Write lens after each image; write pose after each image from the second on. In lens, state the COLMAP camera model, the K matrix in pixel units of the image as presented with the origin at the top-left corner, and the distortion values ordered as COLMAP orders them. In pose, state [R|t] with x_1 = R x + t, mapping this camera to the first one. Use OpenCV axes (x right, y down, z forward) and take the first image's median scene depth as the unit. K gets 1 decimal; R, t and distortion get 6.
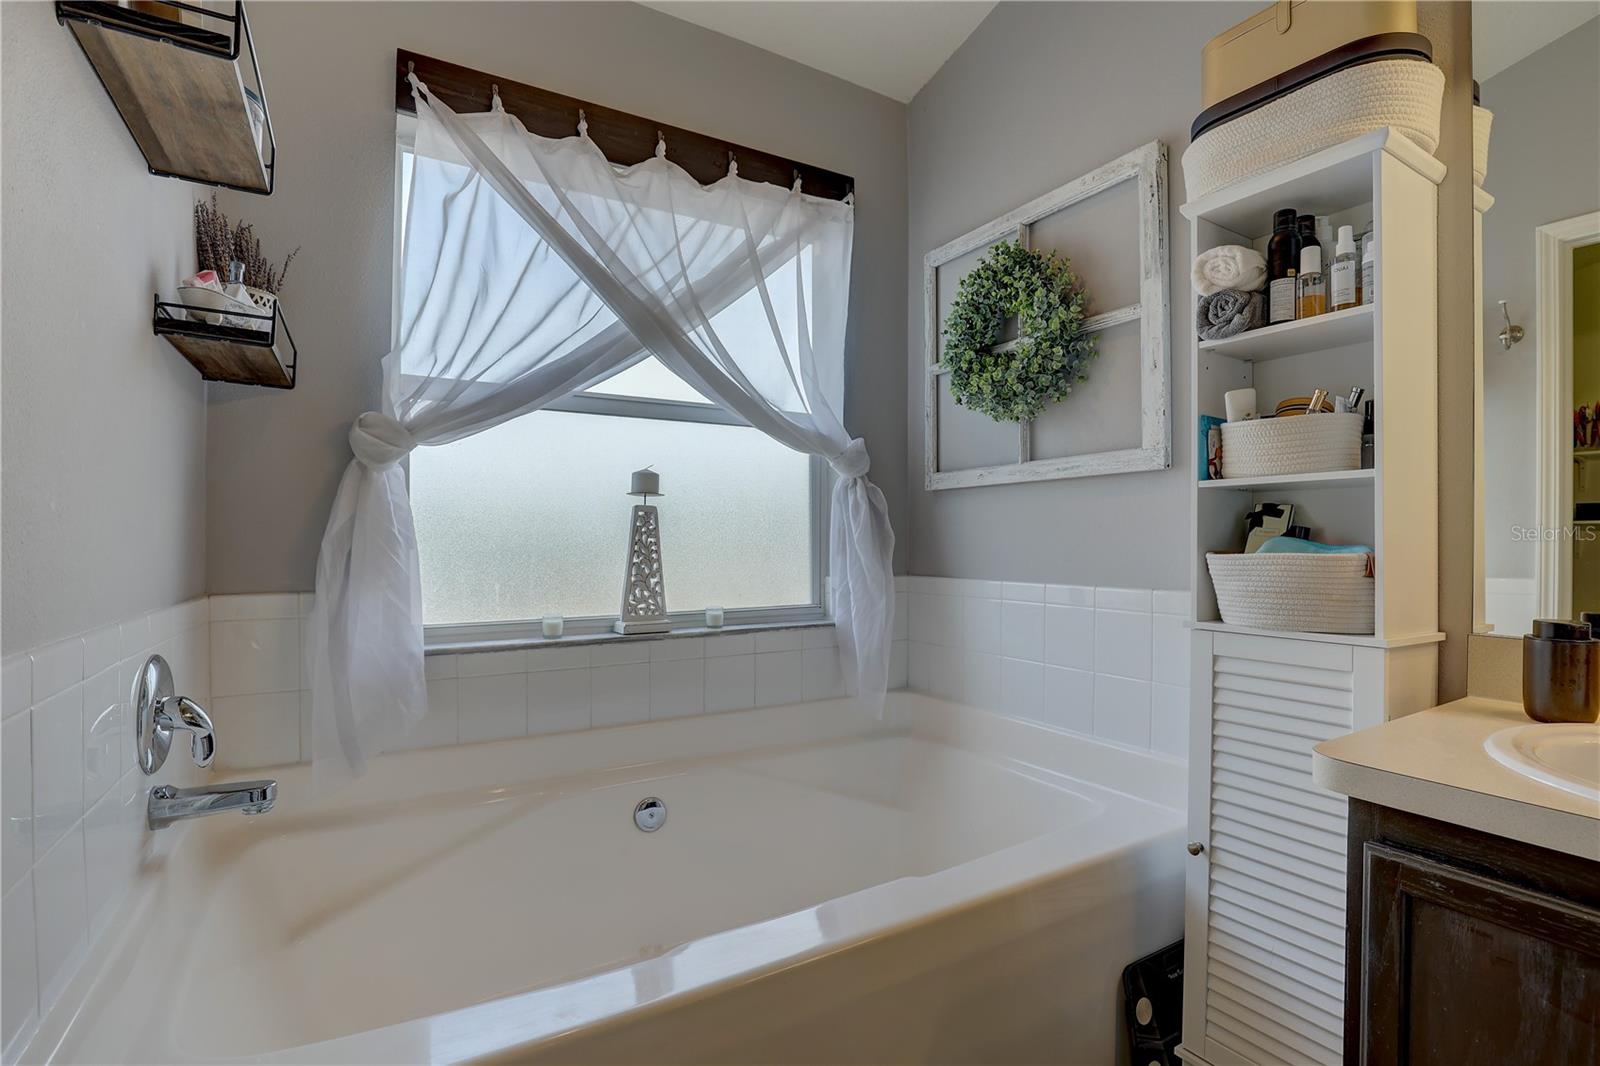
lens RADIAL K [[757.8, 0, 807.6], [0, 757.8, 538.0], [0, 0, 1]] dist [-0.027018, -0.001214]
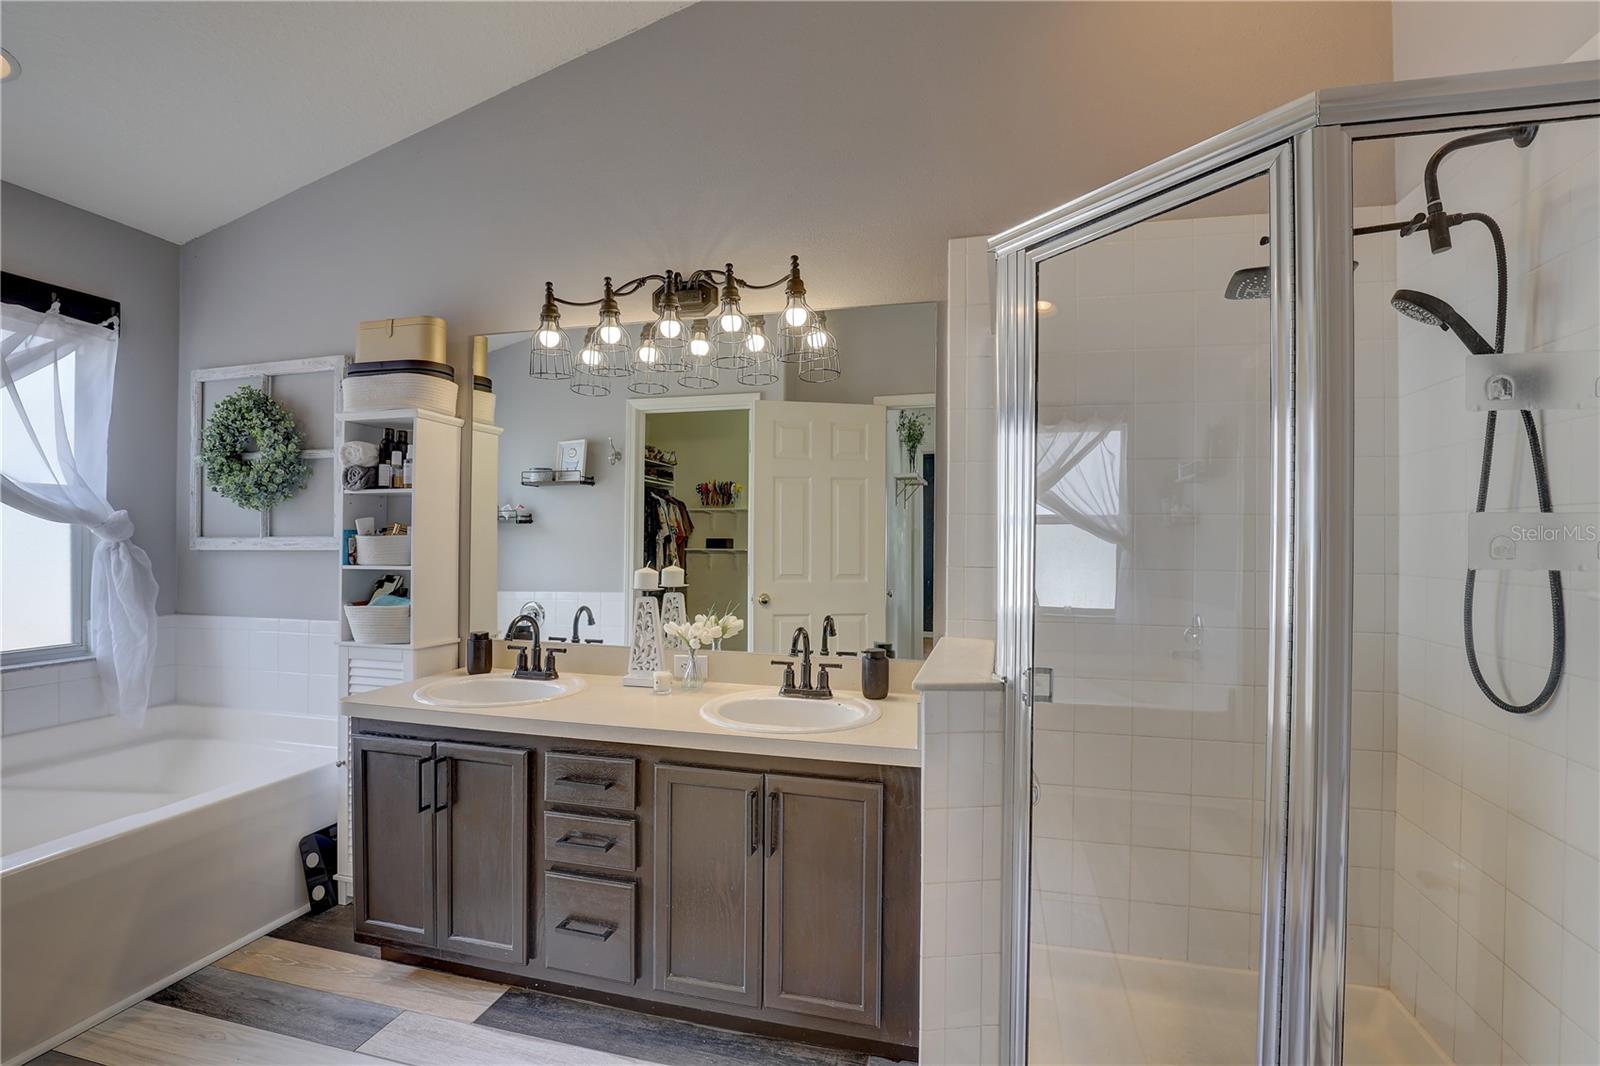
lens RADIAL K [[729.7, 0, 809.0], [0, 729.7, 538.1], [0, 0, 1]] dist [-0.035243, 0.005591]
pose [[0.718813, 0.002592, 0.695199, 0.087642], [-0.004686, 0.999988, 0.001117, -0.116204], [-0.695188, -0.004061, 0.718816, -0.830561]]
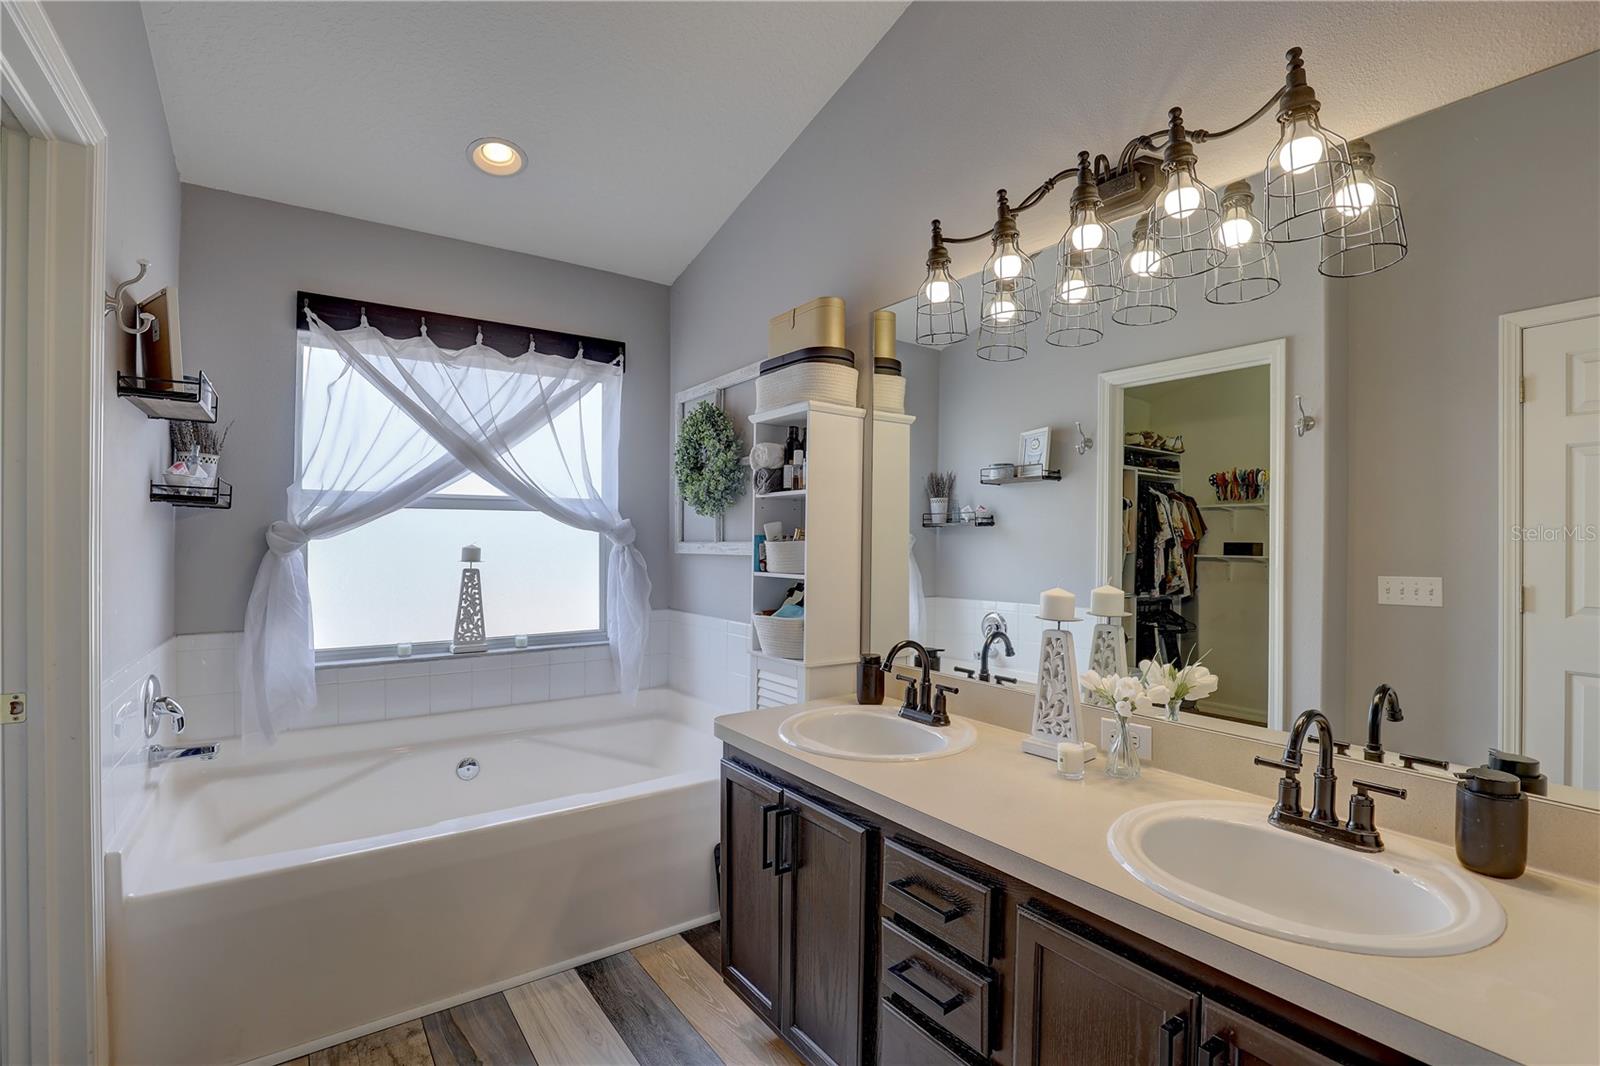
lens RADIAL K [[729.7, 0, 809.8], [0, 729.7, 536.8], [0, 0, 1]] dist [-0.035243, 0.005591]
pose [[0.997046, 0.003487, 0.076726, 0.401787], [-0.003458, 0.999994, -0.000511, -0.122975], [-0.076727, 0.000244, 0.997052, -0.577513]]
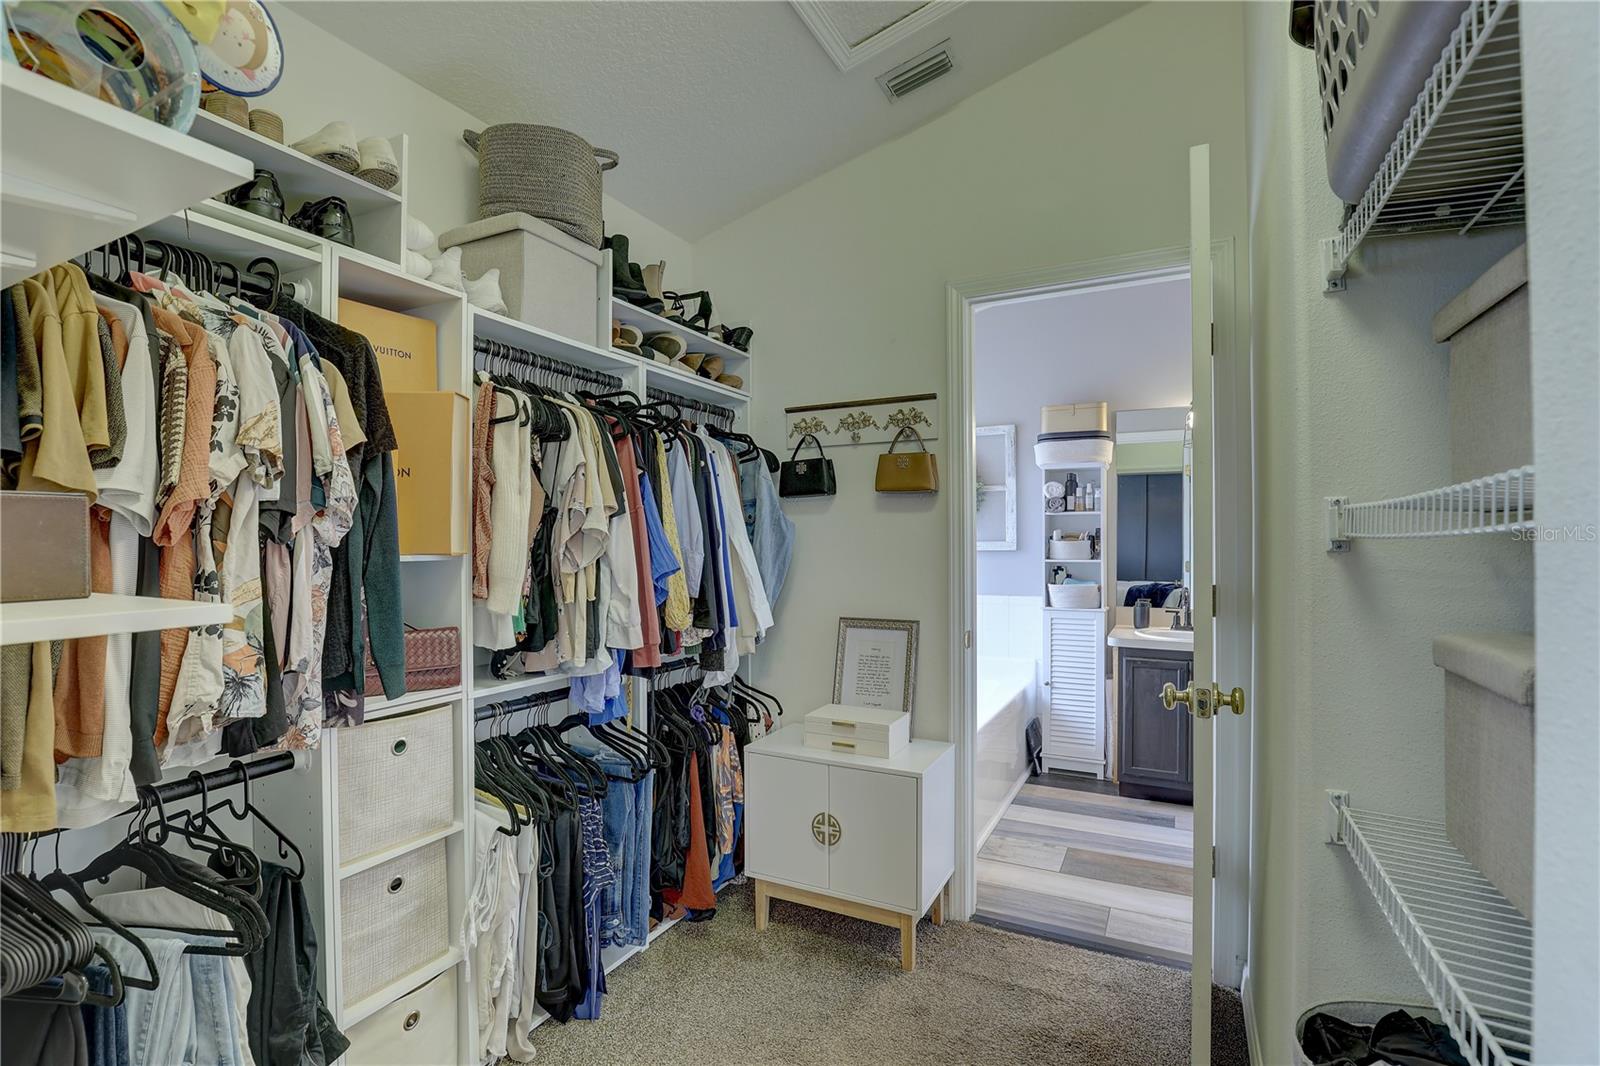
lens RADIAL K [[729.7, 0, 795.6], [0, 729.7, 540.0], [0, 0, 1]] dist [-0.035243, 0.005591]
pose [[0.857997, 0.001098, 0.513653, -1.388929], [-0.001186, 0.999999, -0.000156, -0.117681], [-0.513653, -0.000475, 0.857998, -0.736566]]
